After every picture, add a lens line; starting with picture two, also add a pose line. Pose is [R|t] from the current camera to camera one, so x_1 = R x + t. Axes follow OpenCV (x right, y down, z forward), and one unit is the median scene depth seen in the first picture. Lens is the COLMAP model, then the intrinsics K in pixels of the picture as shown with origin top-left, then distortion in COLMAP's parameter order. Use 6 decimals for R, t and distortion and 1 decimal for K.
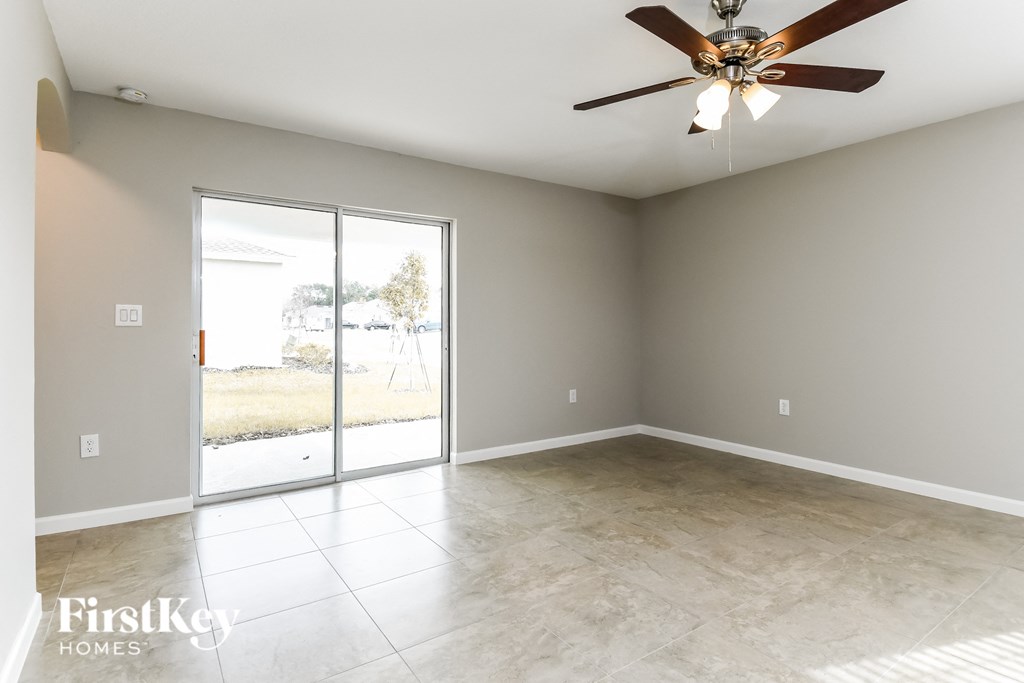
lens RADIAL K [[524.8, 0, 518.4], [0, 524.8, 326.4], [0, 0, 1]] dist [0.043466, -0.037723]
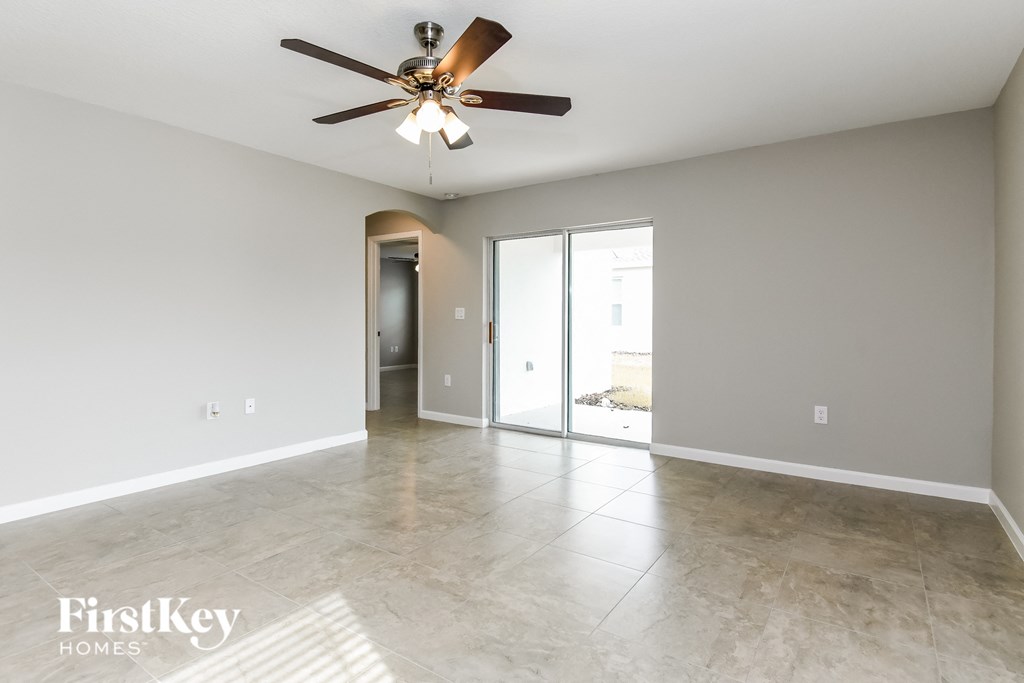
lens RADIAL K [[524.8, 0, 518.4], [0, 524.8, 326.4], [0, 0, 1]] dist [0.043466, -0.037723]
pose [[0.352132, 0.013934, -0.935847, 1.017111], [-0.004855, 0.999903, 0.013061, -0.000685], [0.935938, -0.000056, 0.352165, 0.517854]]
